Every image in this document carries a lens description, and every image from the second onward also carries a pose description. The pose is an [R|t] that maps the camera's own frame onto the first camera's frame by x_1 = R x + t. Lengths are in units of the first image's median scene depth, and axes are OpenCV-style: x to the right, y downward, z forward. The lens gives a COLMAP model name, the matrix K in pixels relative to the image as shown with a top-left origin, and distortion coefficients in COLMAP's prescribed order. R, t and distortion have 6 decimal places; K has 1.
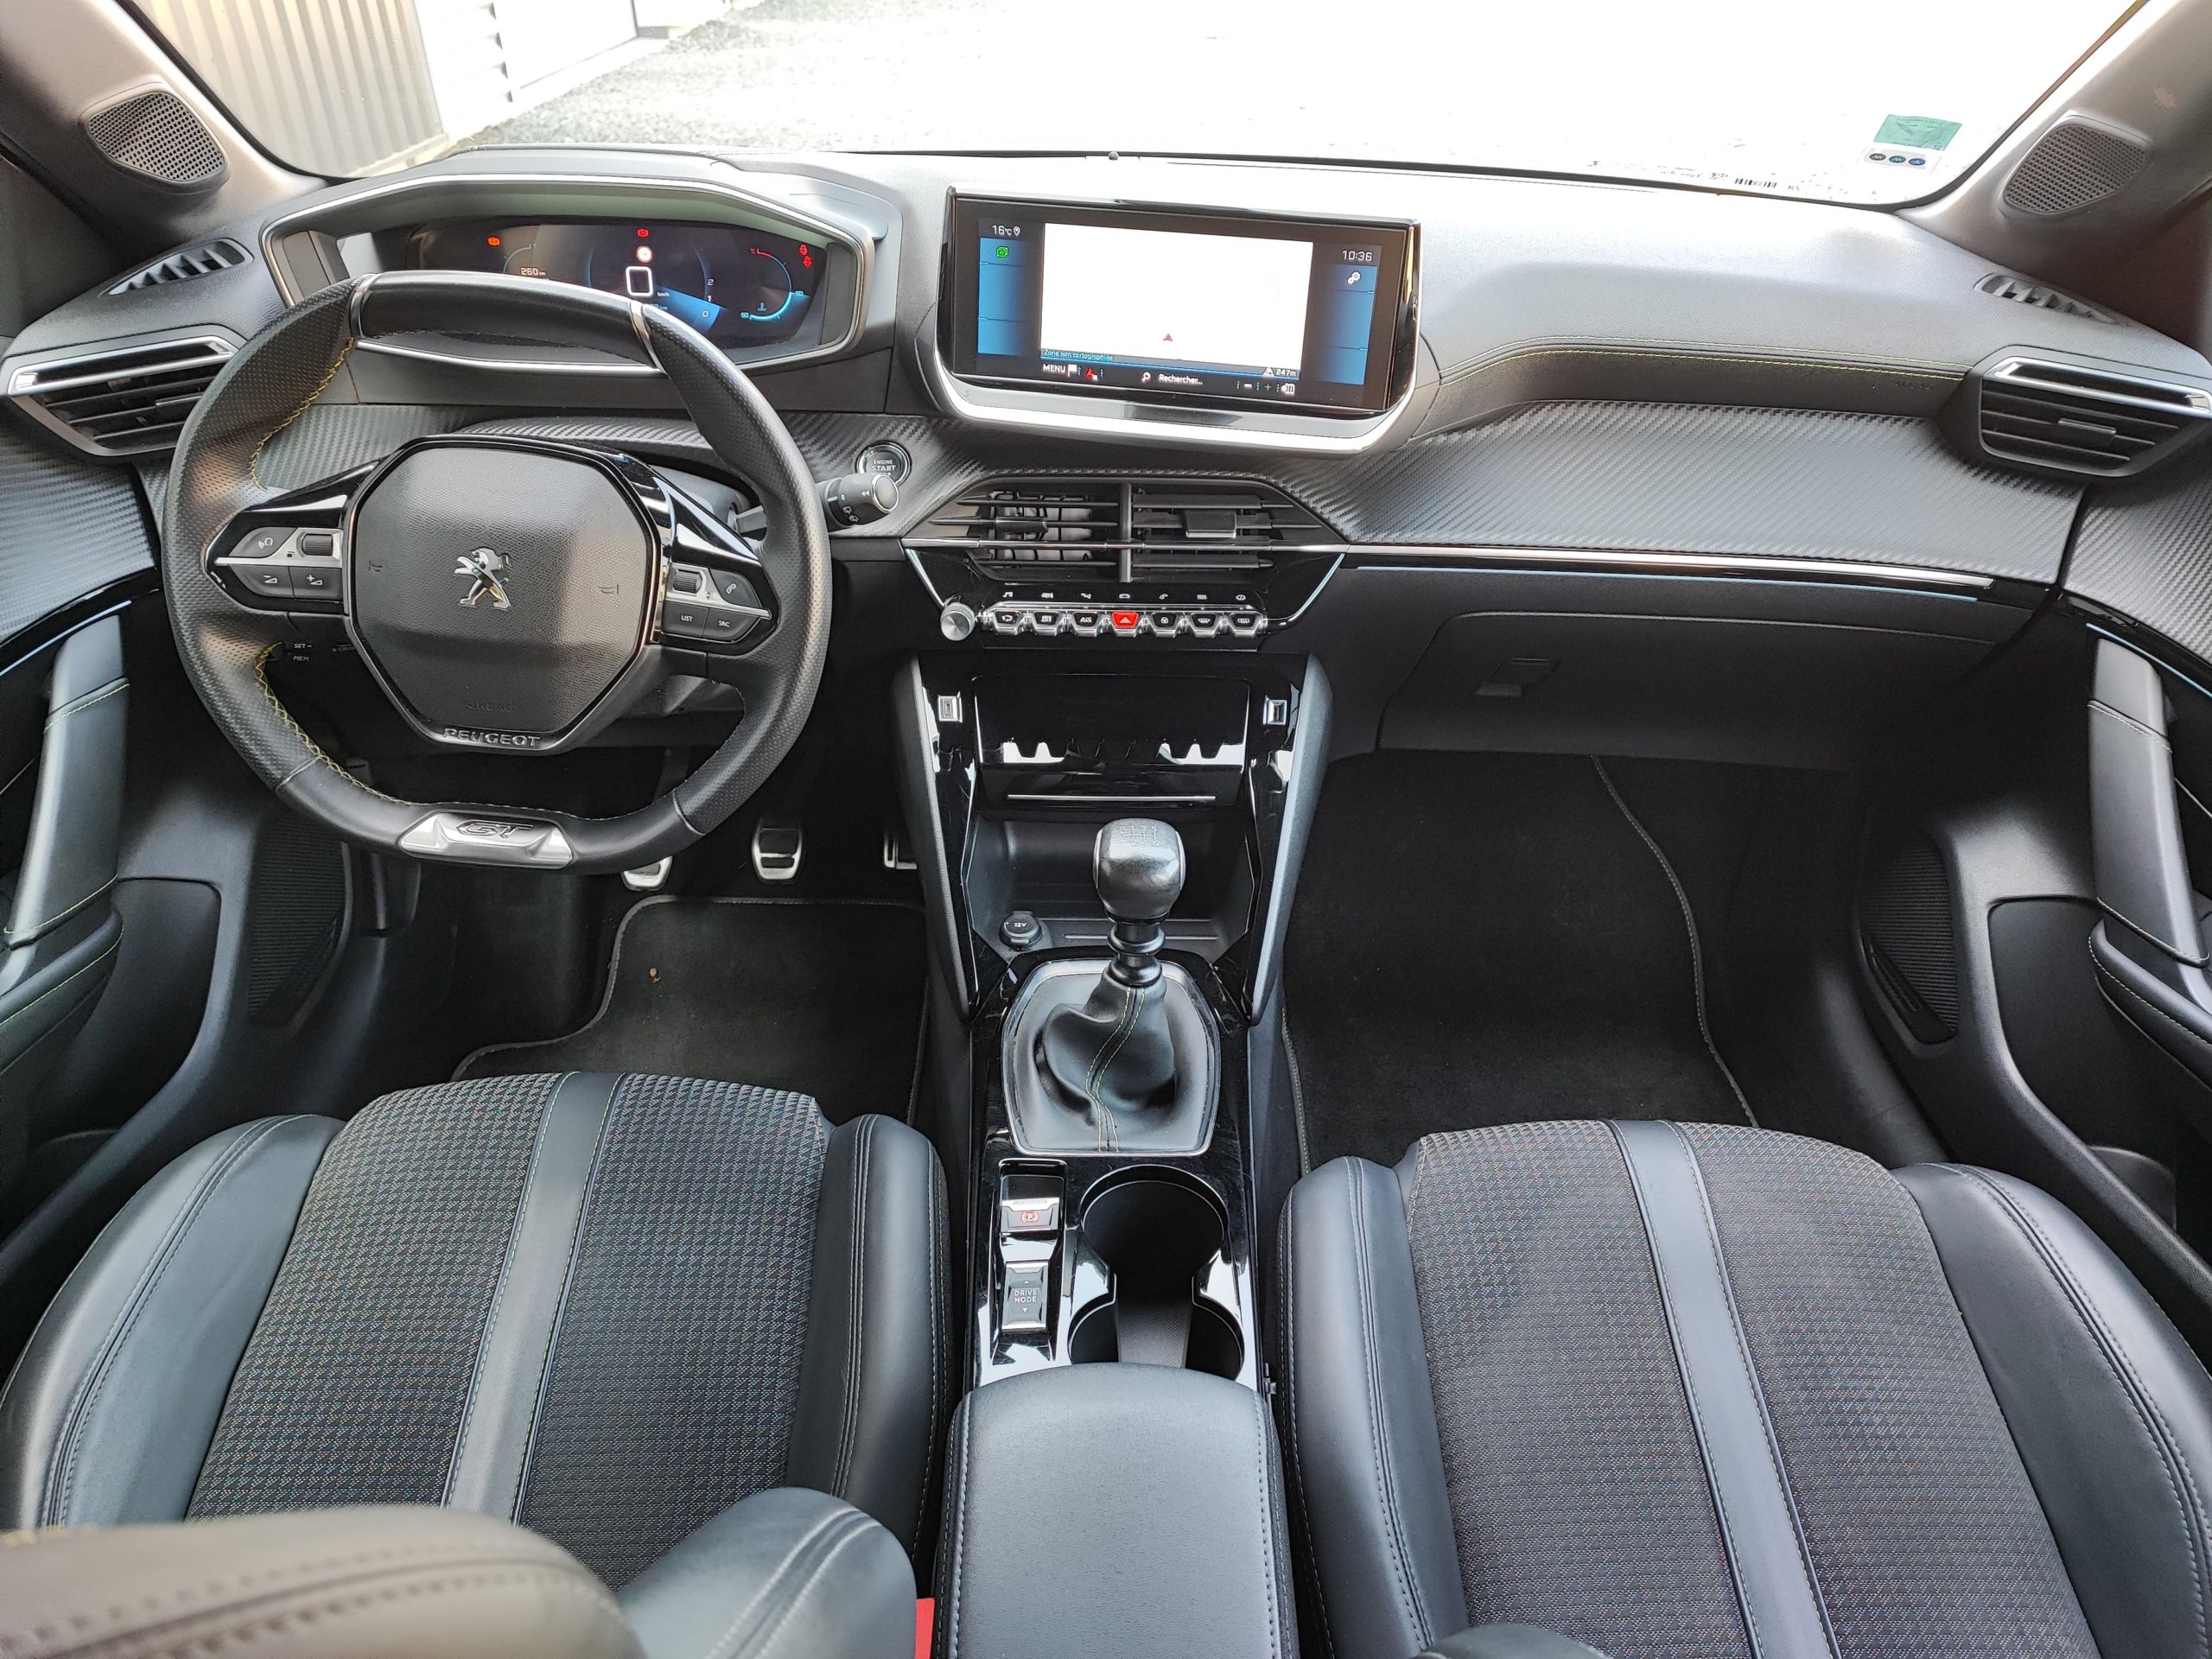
lens RADIAL K [[1597.1, 0, 1119.3], [0, 1597.1, 828.8], [0, 0, 1]] dist [0.008264, 0.001356]
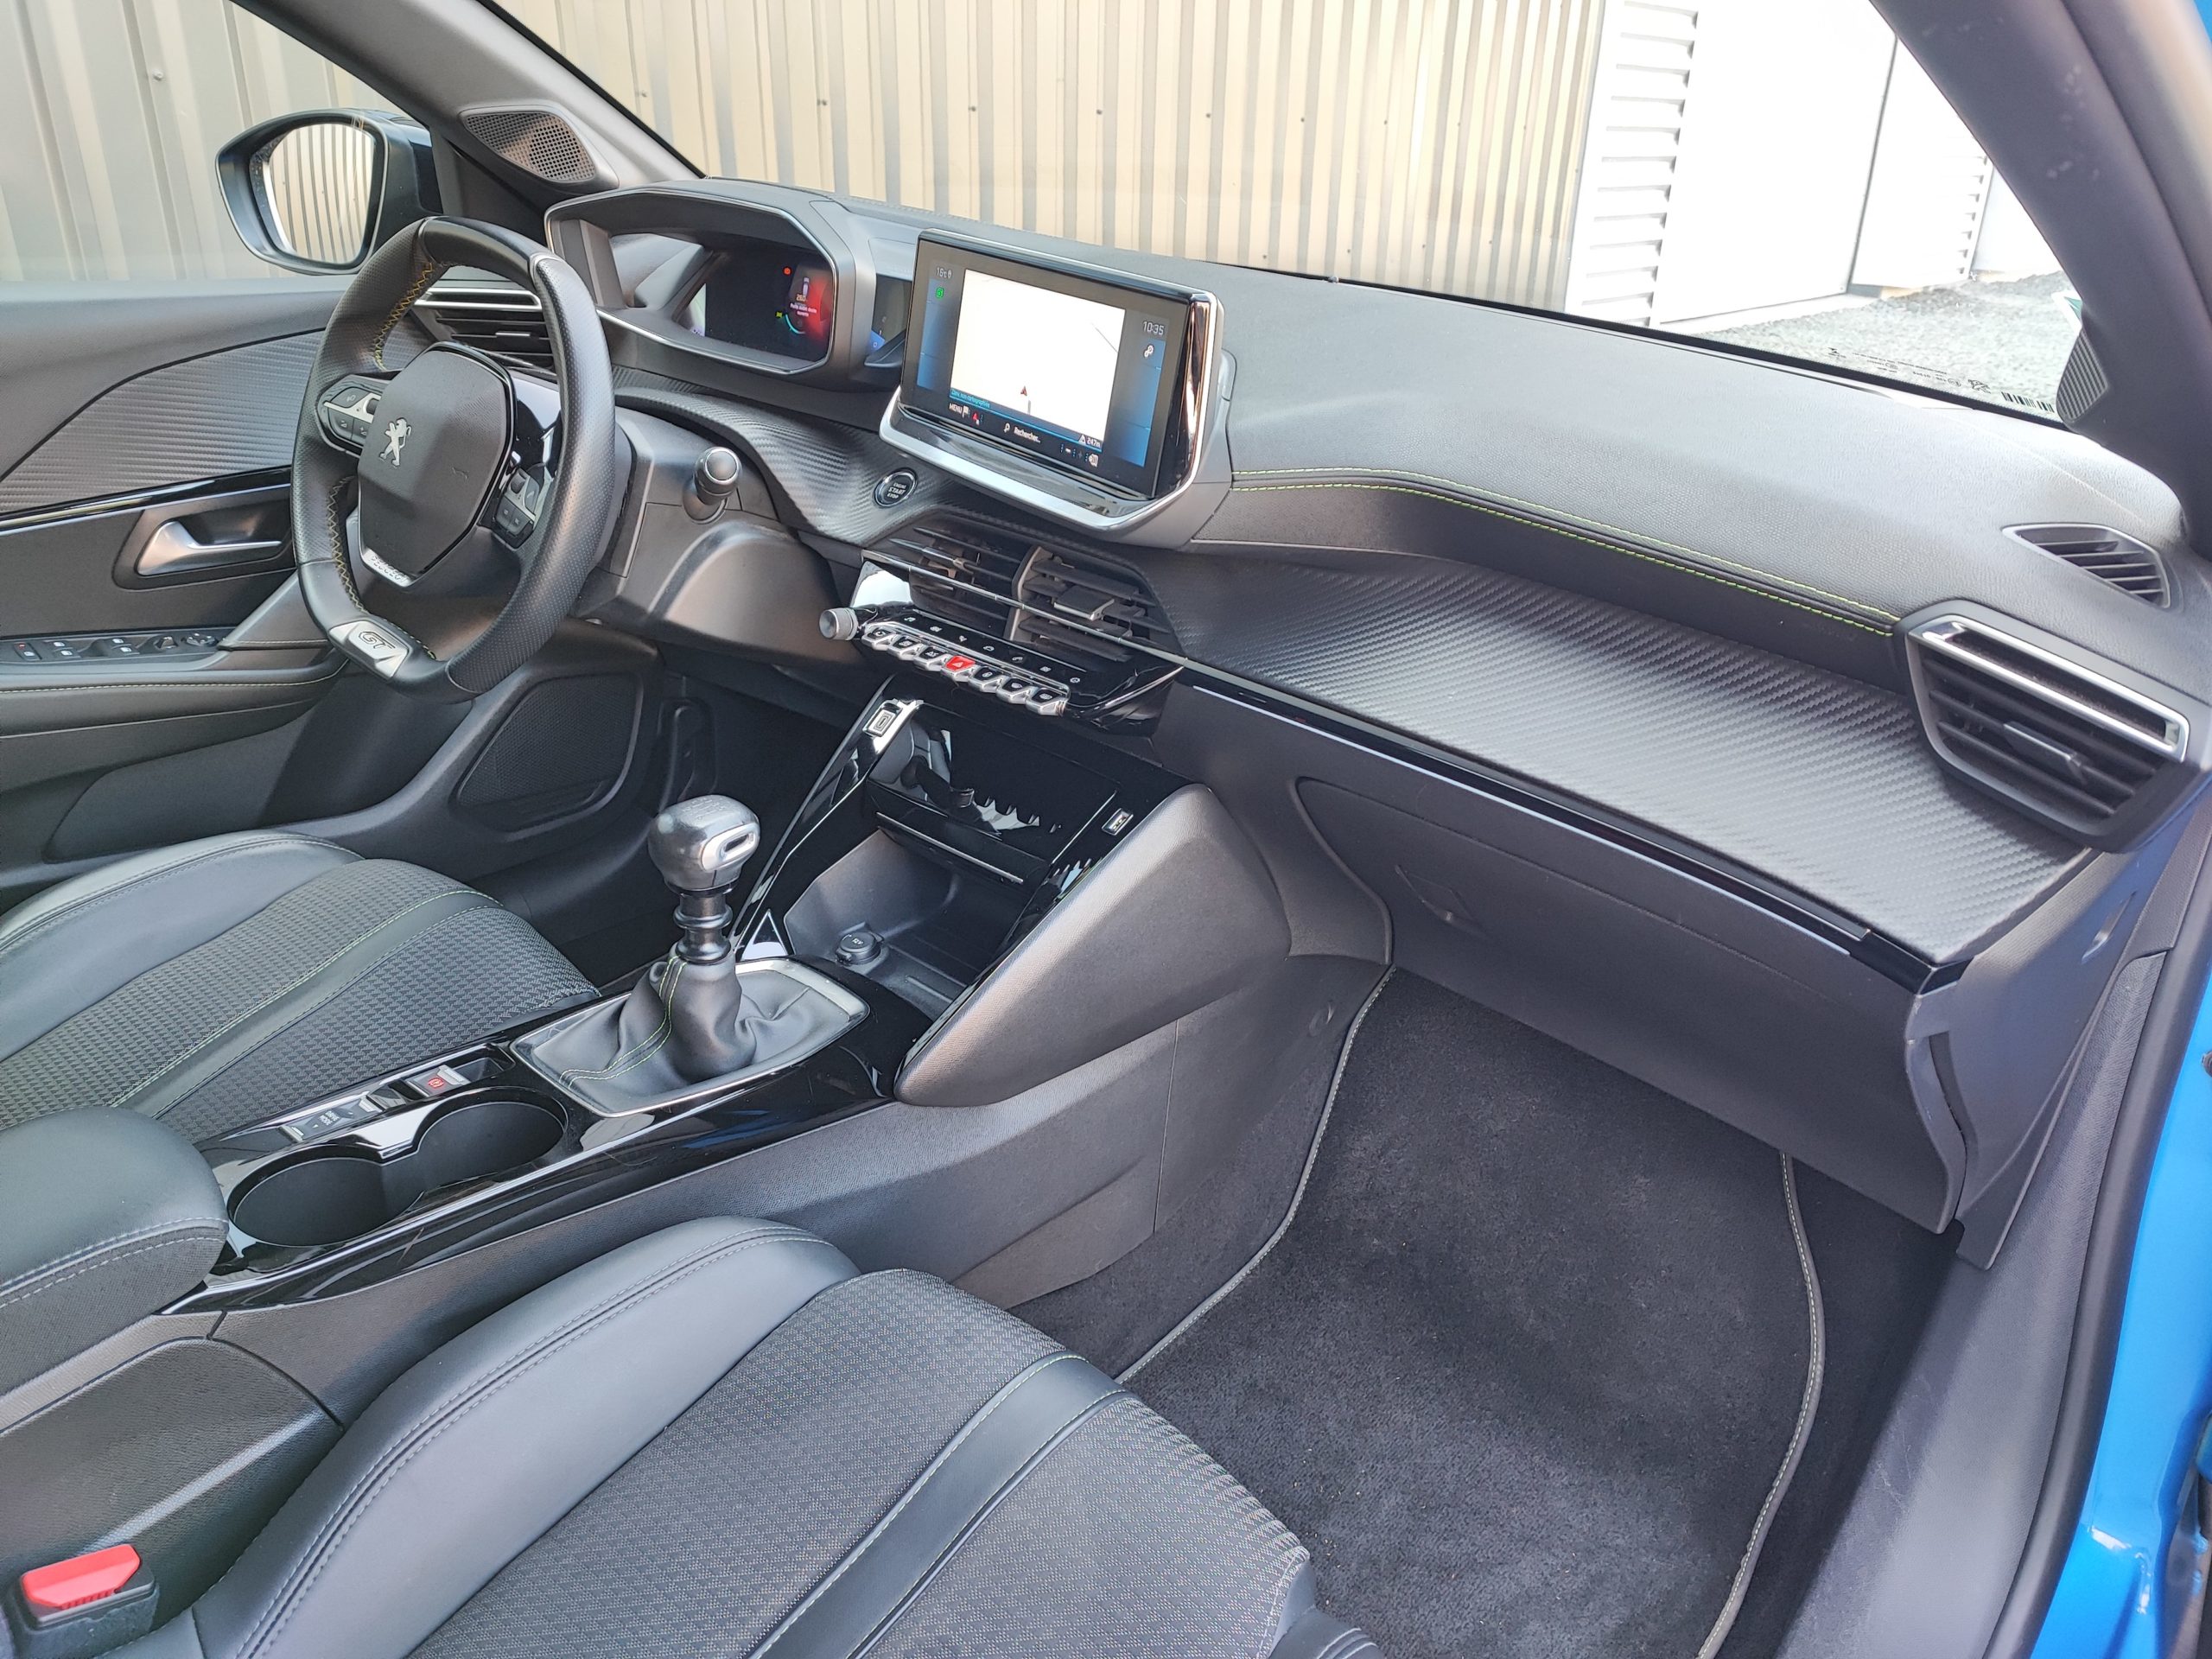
lens RADIAL K [[1597.1, 0, 1107.5], [0, 1597.1, 829.7], [0, 0, 1]] dist [0.008264, 0.001356]
pose [[0.736836, 0.310024, -0.600798, 0.728516], [-0.388215, 0.921569, -0.000570, -0.074805], [0.553500, 0.233659, 0.799401, 0.293784]]
